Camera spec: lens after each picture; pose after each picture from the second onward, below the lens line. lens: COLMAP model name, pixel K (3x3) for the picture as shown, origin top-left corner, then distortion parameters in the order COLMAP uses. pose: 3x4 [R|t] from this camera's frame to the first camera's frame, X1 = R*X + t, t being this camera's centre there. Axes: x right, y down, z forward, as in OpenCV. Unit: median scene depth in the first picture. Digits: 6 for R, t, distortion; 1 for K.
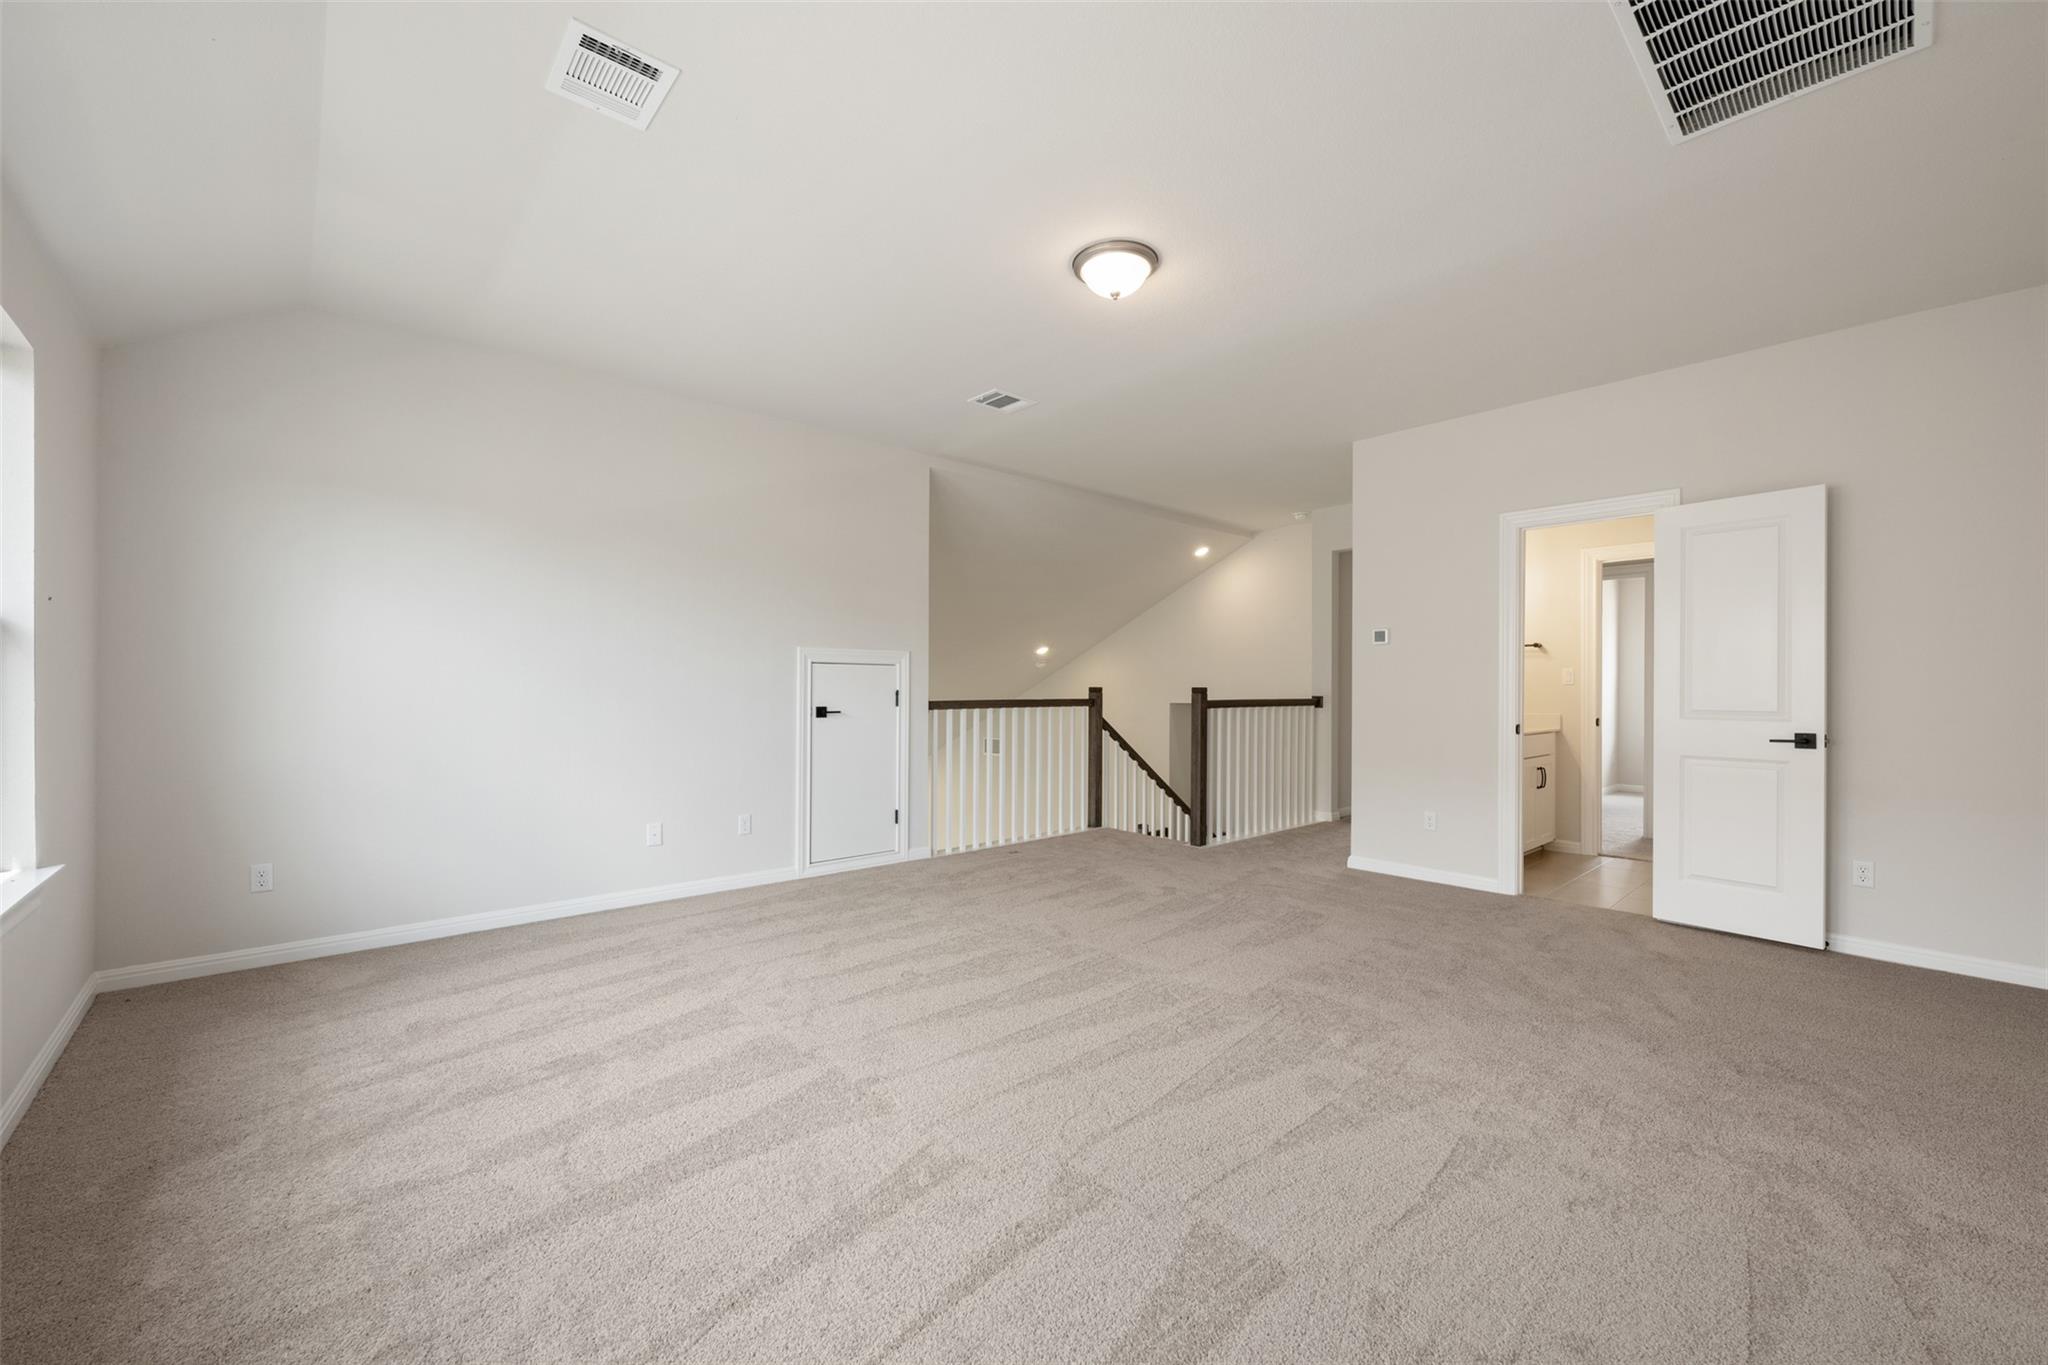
lens RADIAL K [[811.8, 0, 1022.0], [0, 811.8, 685.4], [0, 0, 1]] dist [-0.001180, 0.000514]
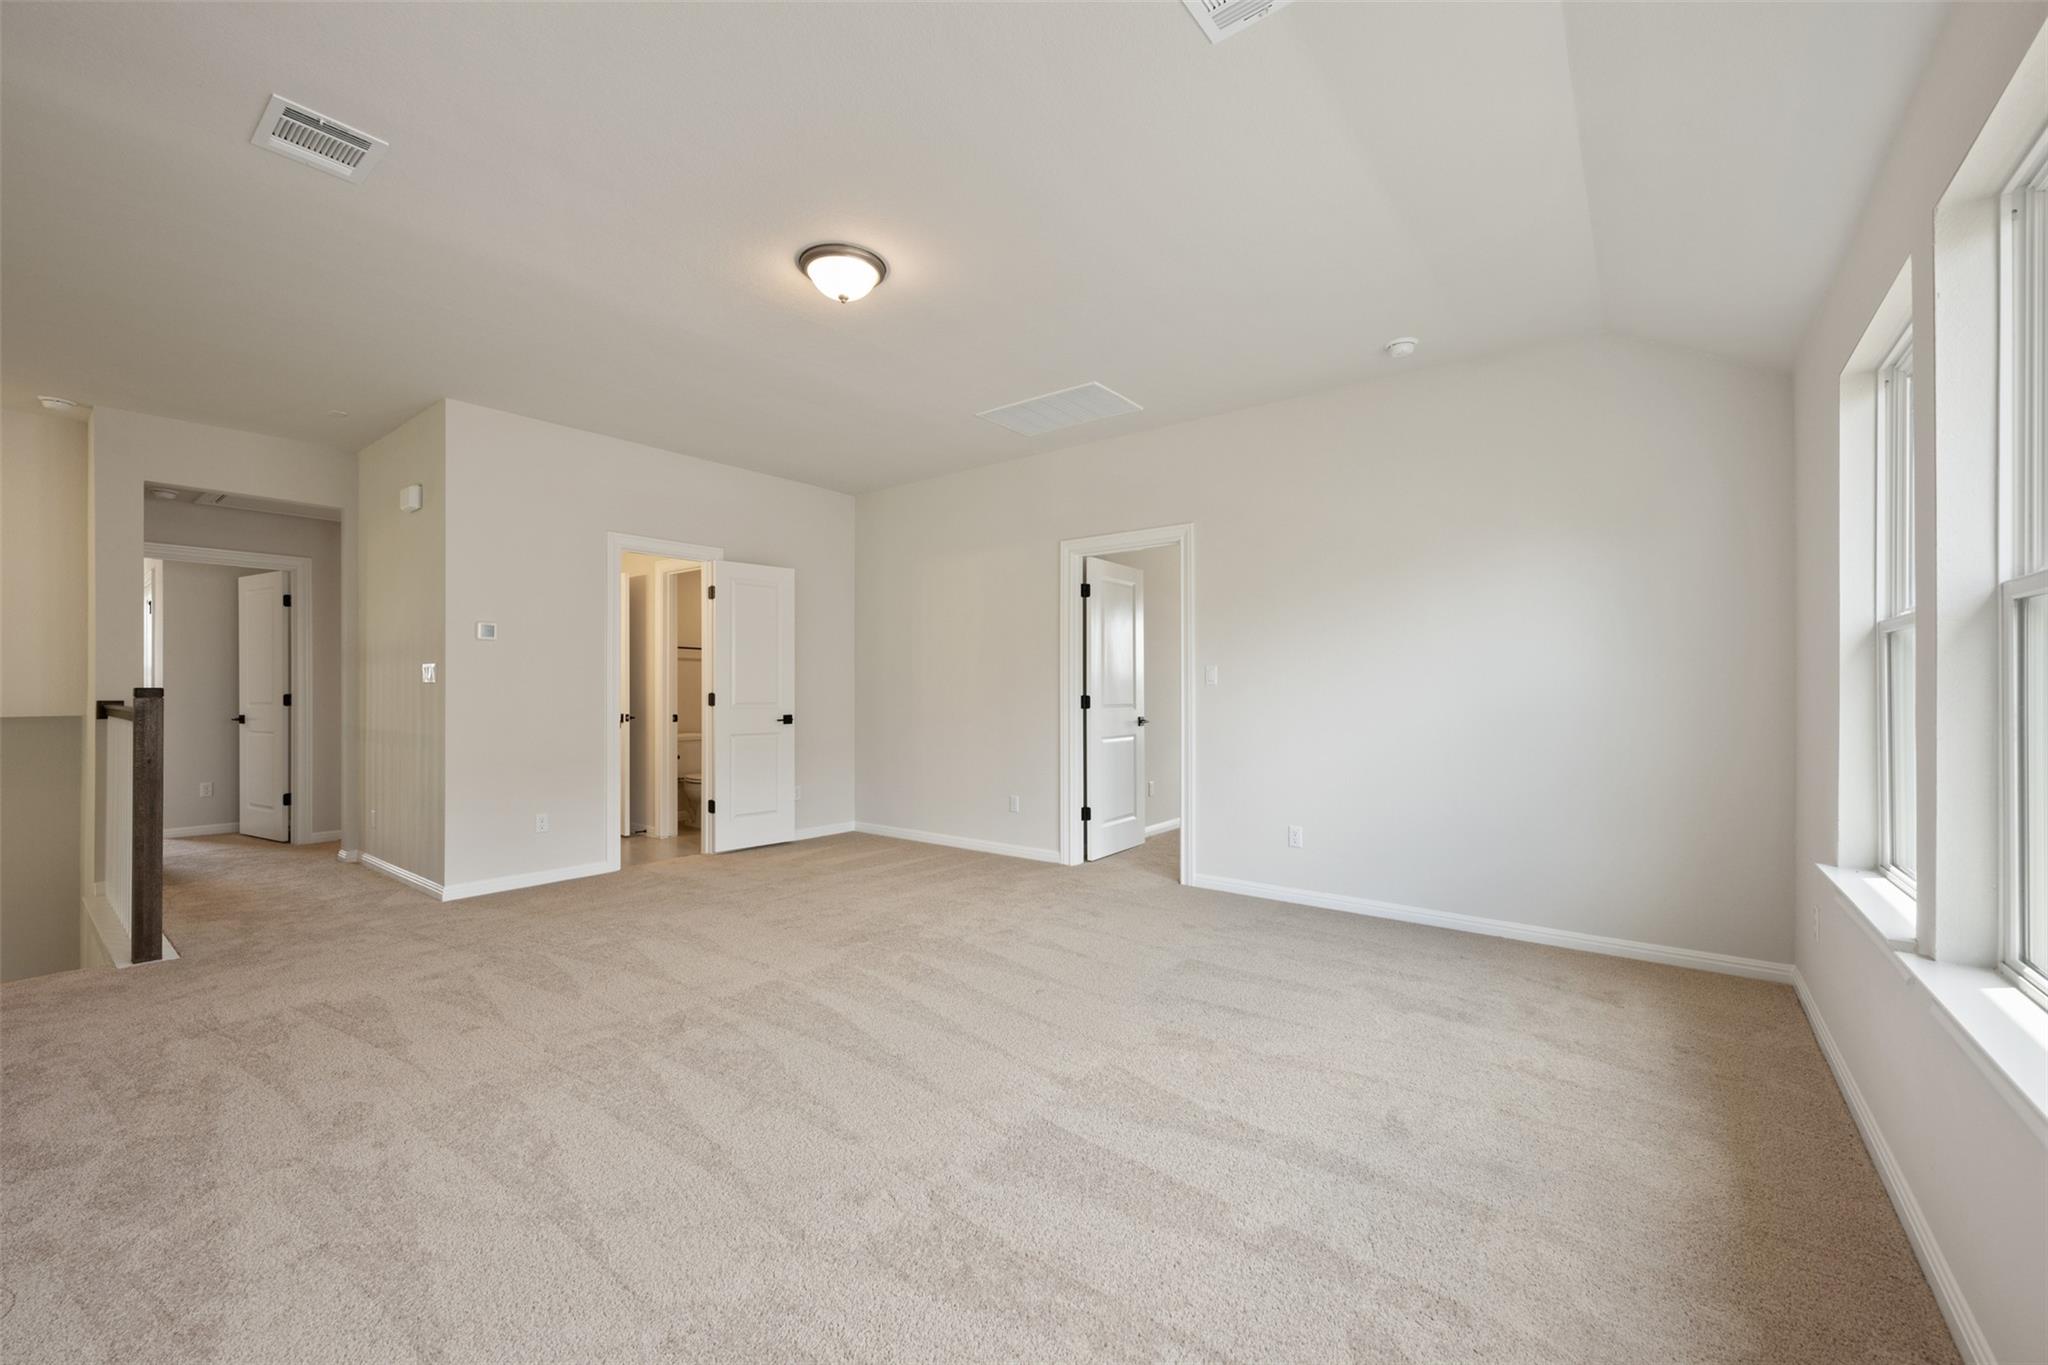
lens RADIAL K [[811.8, 0, 1022.7], [0, 811.8, 688.1], [0, 0, 1]] dist [-0.001180, 0.000514]
pose [[-0.172187, -0.002821, 0.985060, -0.774581], [-0.007129, 0.999973, 0.001617, -0.003283], [-0.985038, -0.006744, -0.172203, 0.811580]]
